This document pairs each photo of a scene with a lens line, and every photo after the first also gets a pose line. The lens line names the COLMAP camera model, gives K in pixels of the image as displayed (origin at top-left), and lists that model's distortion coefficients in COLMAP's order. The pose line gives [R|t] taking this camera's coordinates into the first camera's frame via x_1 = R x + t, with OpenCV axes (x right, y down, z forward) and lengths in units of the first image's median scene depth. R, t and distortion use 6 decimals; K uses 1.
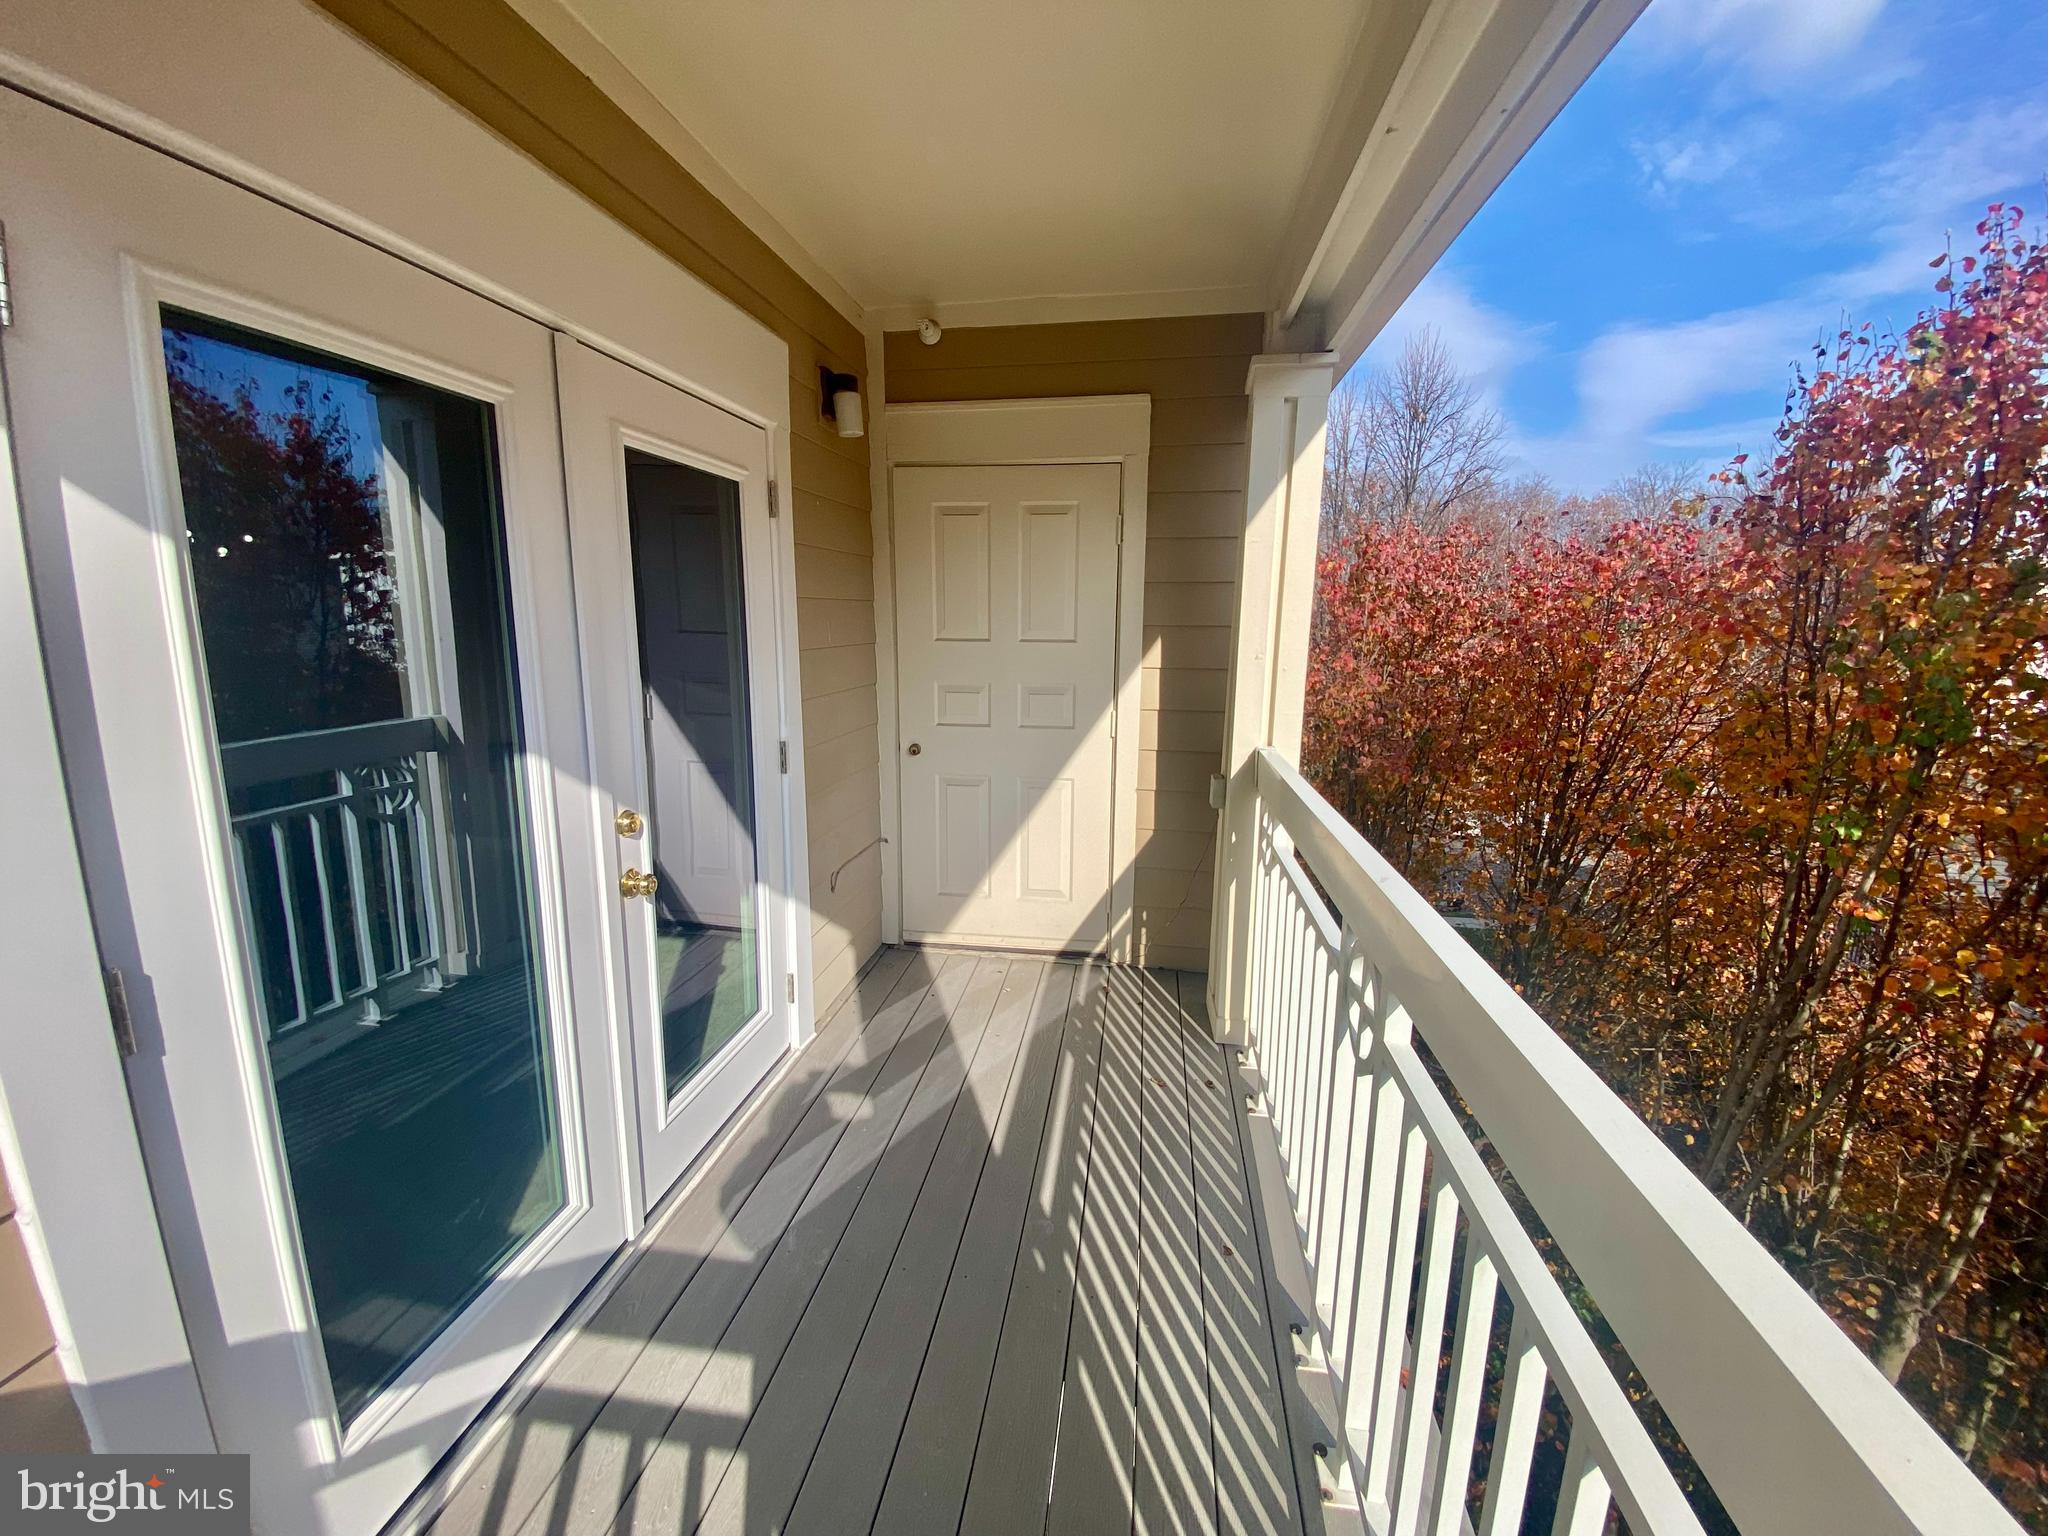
lens RADIAL K [[823.0, 0, 1016.0], [0, 823.0, 762.6], [0, 0, 1]] dist [0.019312, -0.018799]
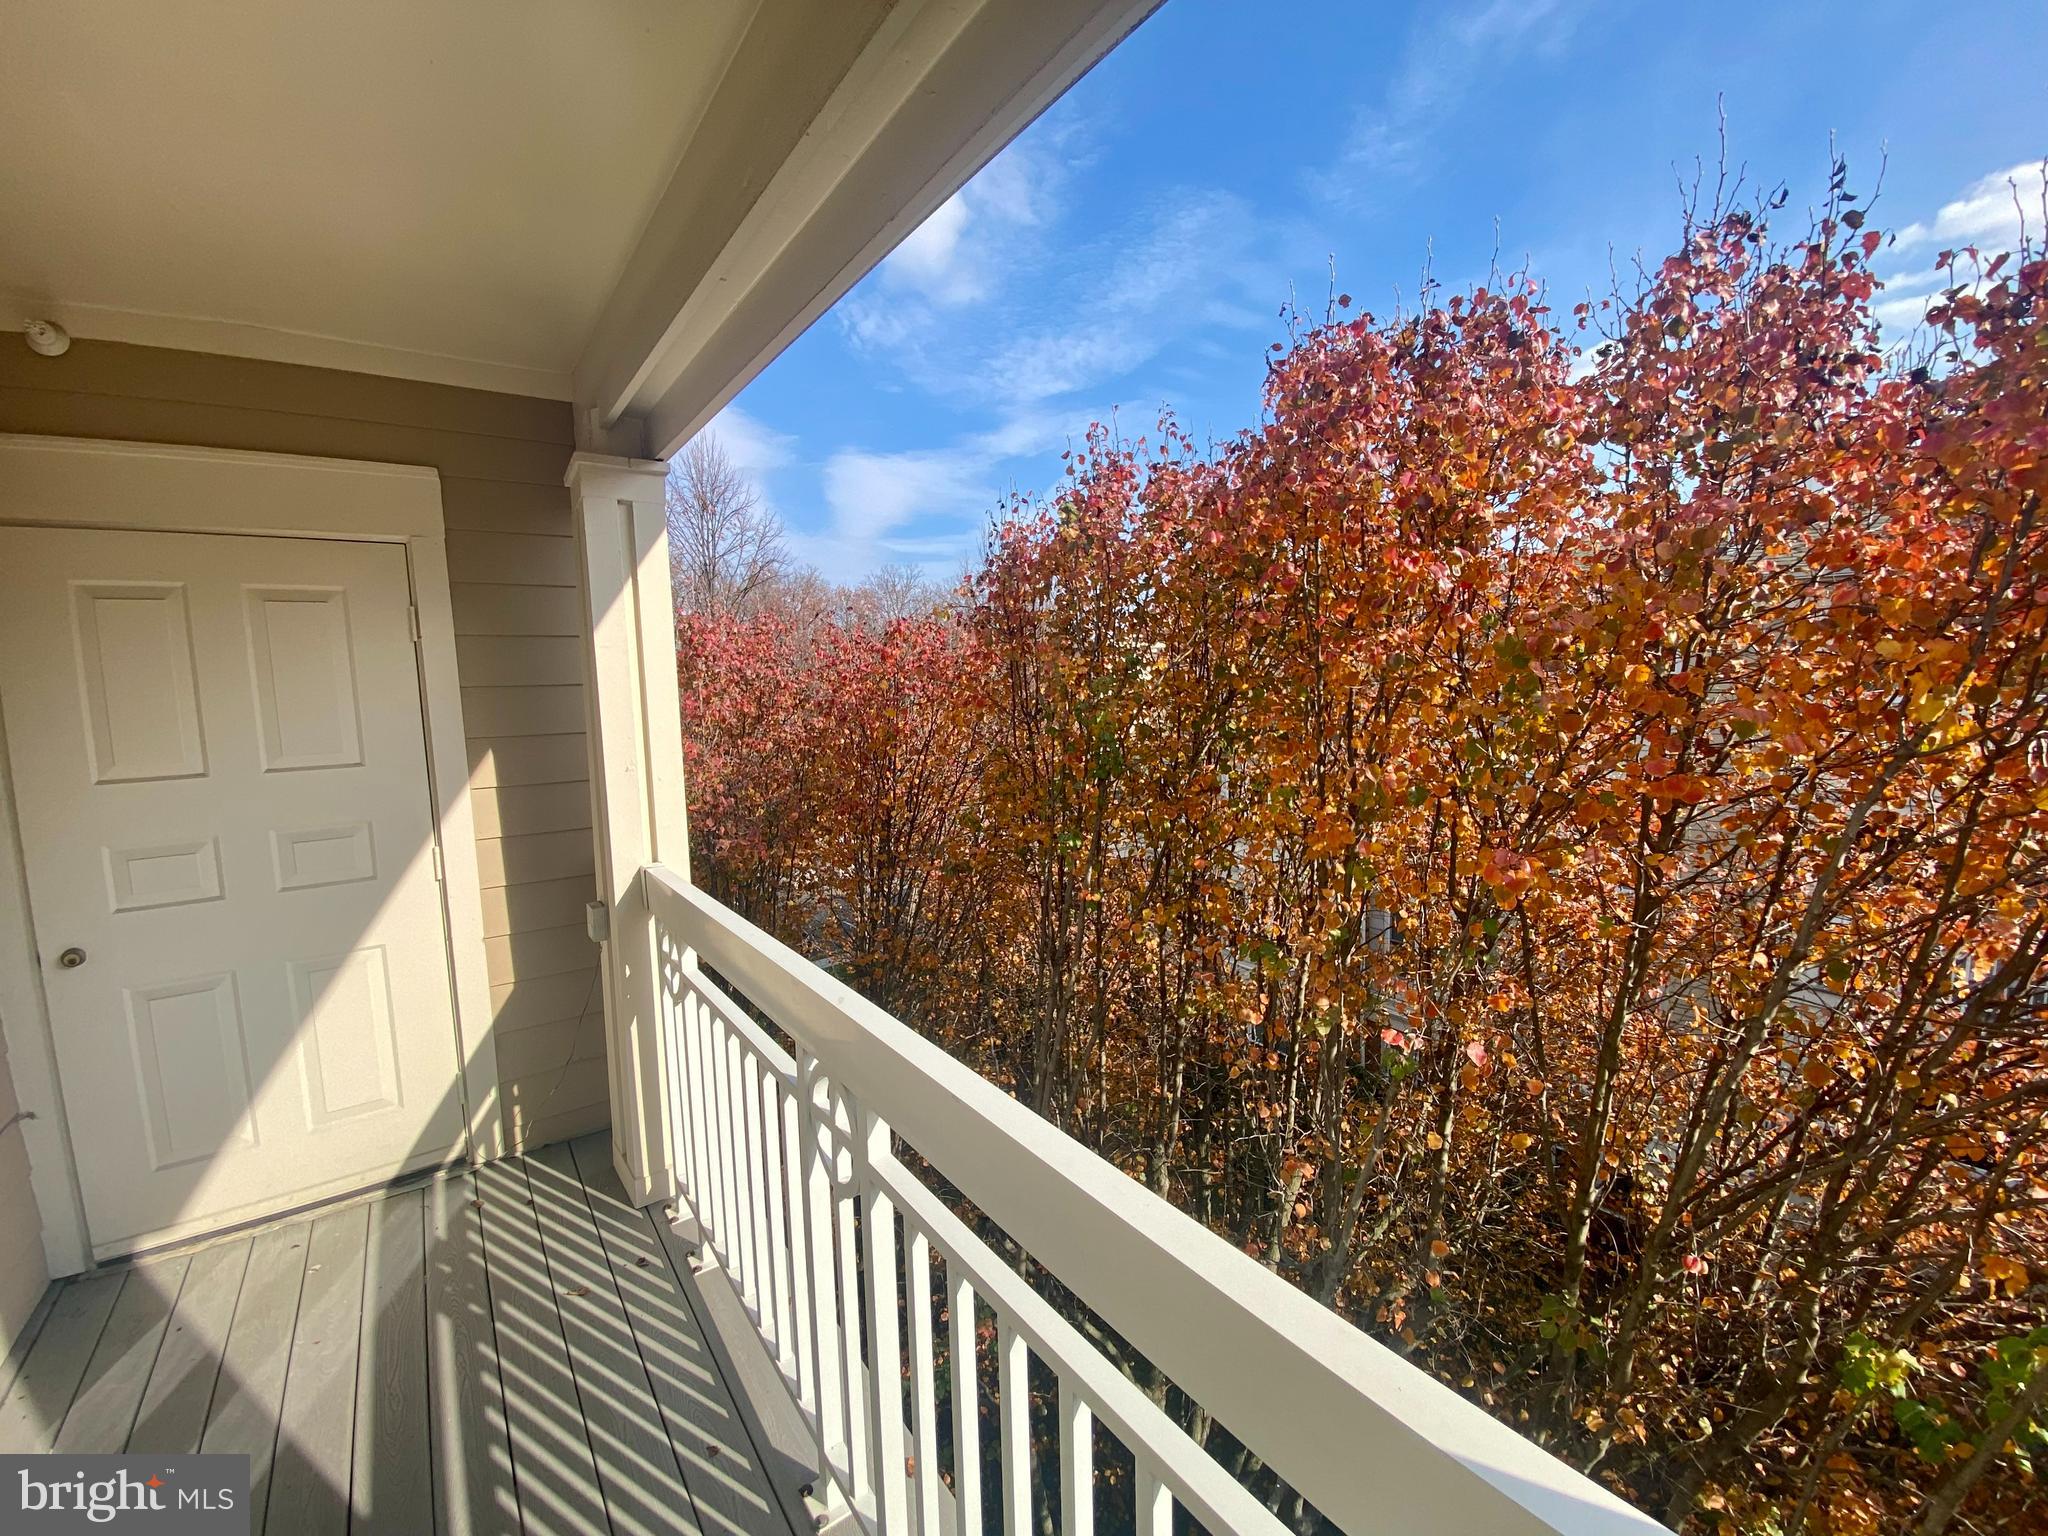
lens RADIAL K [[823.0, 0, 1023.1], [0, 823.0, 762.1], [0, 0, 1]] dist [0.019312, -0.018799]
pose [[0.707431, -0.097259, 0.700059, -0.030804], [0.160803, 0.986659, -0.025420, -0.033148], [-0.688247, 0.130555, 0.713632, 0.030810]]
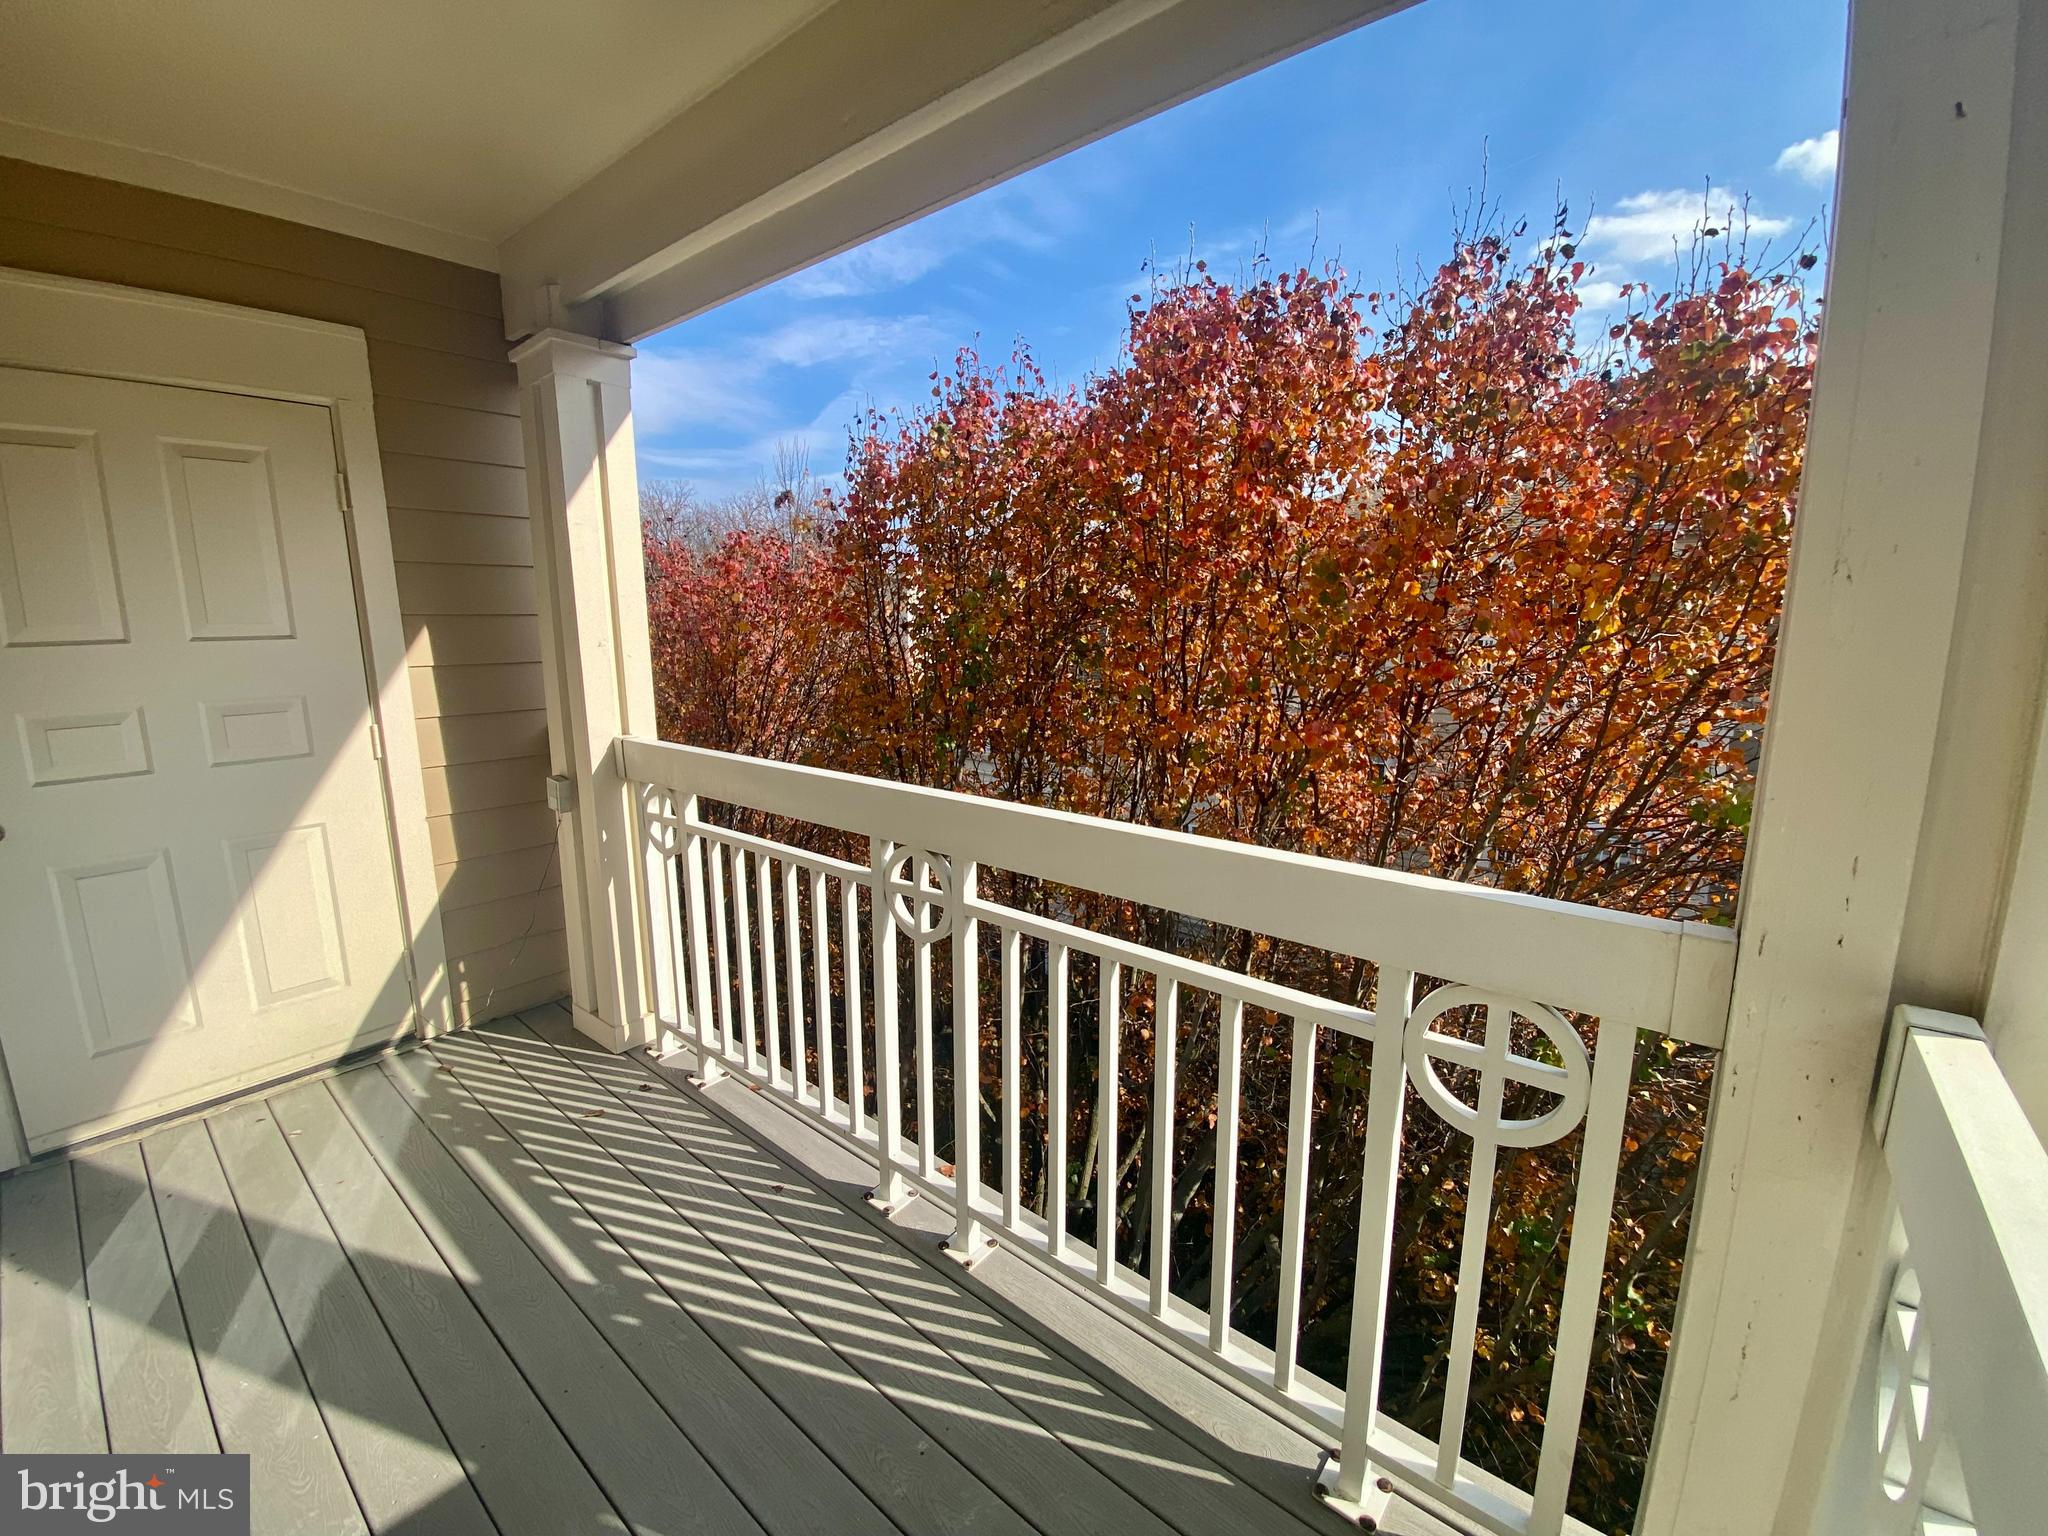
lens RADIAL K [[823.0, 0, 1022.7], [0, 823.0, 758.8], [0, 0, 1]] dist [0.019312, -0.018799]
pose [[0.507603, -0.158153, 0.846952, -0.236111], [0.161991, 0.982996, 0.086471, -0.000184], [-0.846226, 0.093306, 0.524591, 0.067665]]
